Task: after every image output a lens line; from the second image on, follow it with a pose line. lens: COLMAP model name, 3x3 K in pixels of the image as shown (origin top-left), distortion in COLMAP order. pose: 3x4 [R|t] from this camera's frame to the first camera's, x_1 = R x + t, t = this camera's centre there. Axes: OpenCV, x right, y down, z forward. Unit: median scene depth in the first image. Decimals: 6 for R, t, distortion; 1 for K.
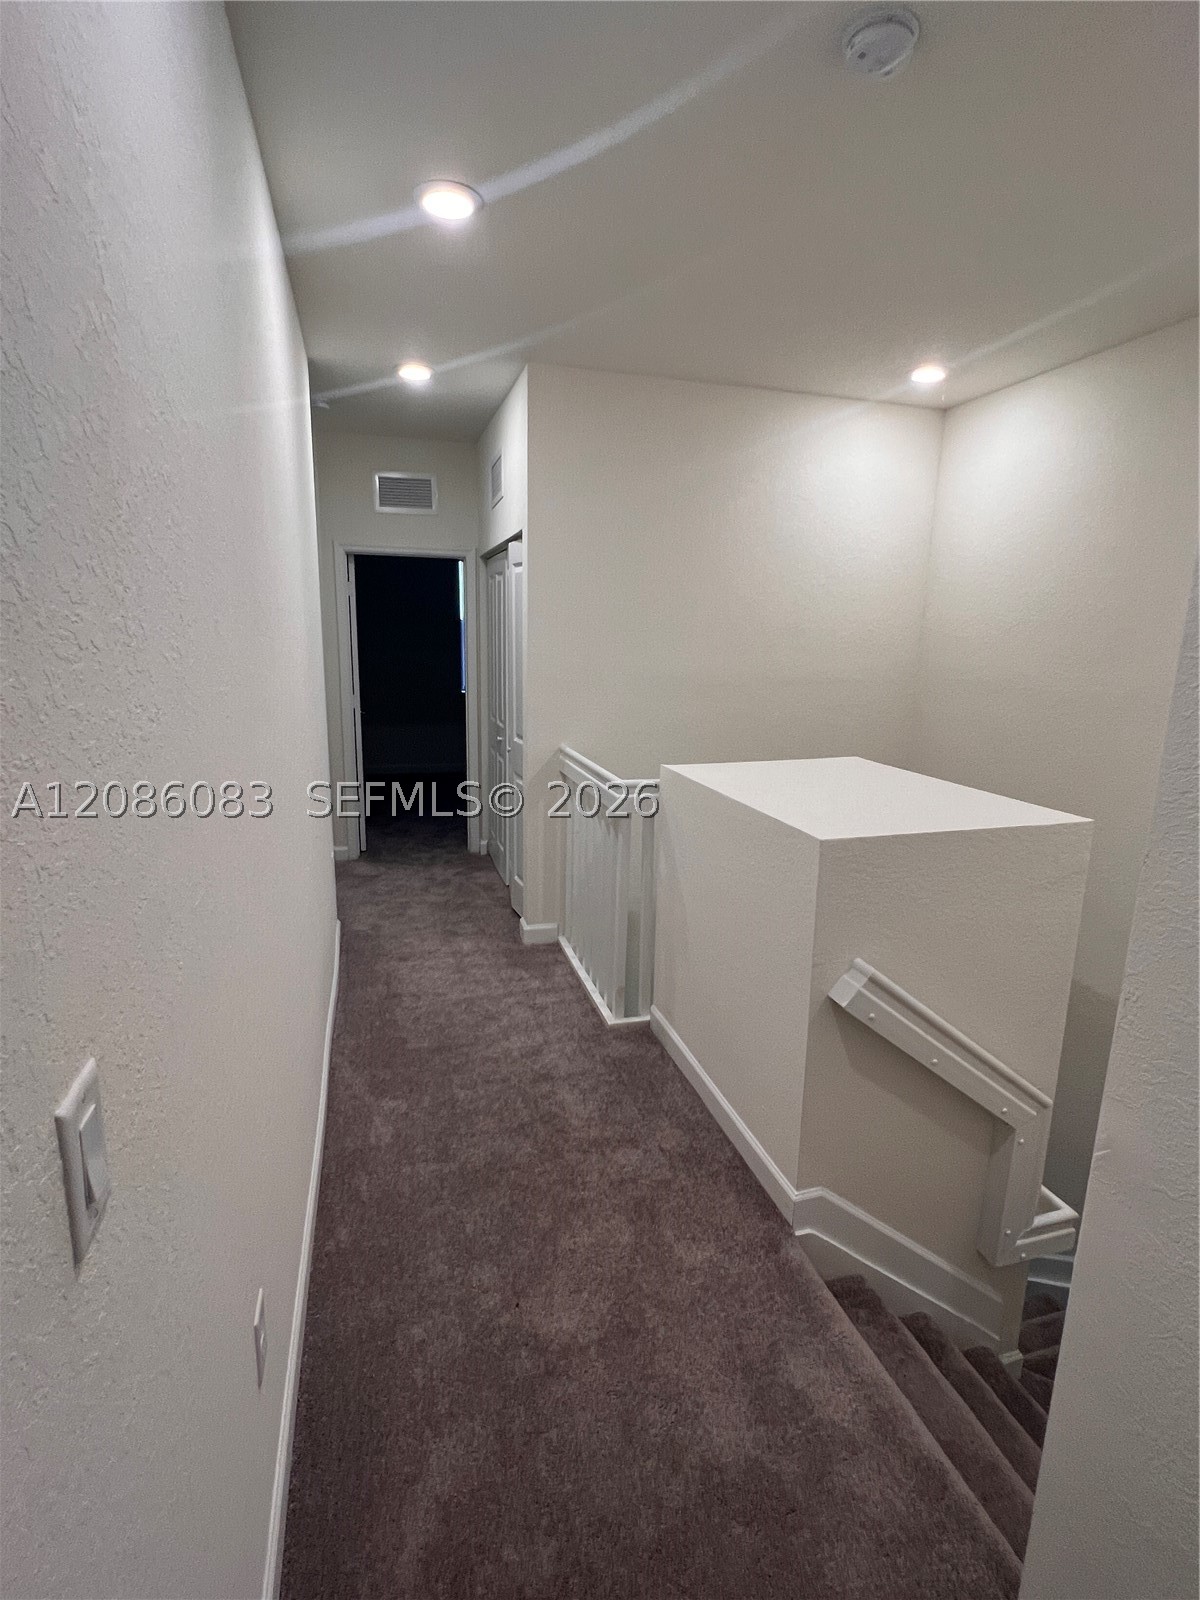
lens RADIAL K [[785.7, 0, 600.0], [0, 785.7, 800.0], [0, 0, 1]] dist [-0.003290, -0.001163]
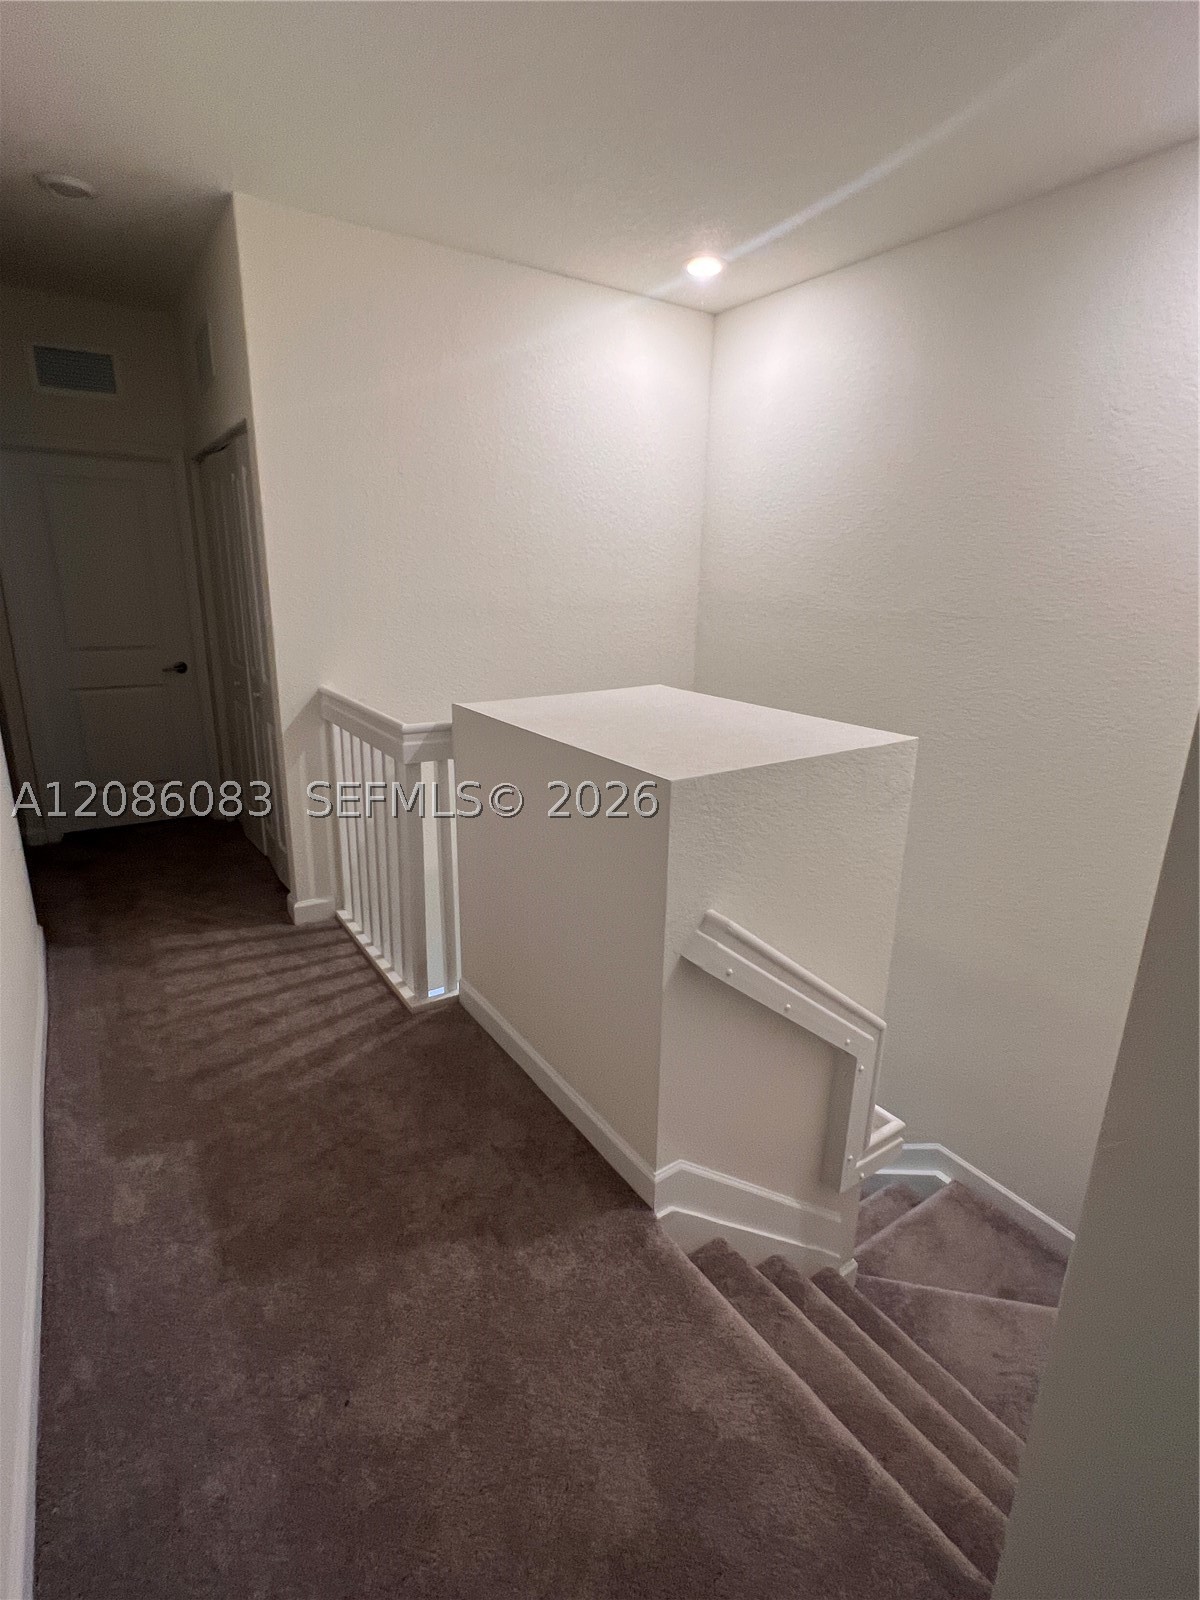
lens RADIAL K [[785.7, 0, 600.0], [0, 785.7, 800.0], [0, 0, 1]] dist [-0.003290, -0.001163]
pose [[0.952822, -0.084327, 0.291579, -0.033451], [0.061926, 0.994434, 0.085238, -0.004577], [-0.297144, -0.063160, 0.952741, 0.172773]]
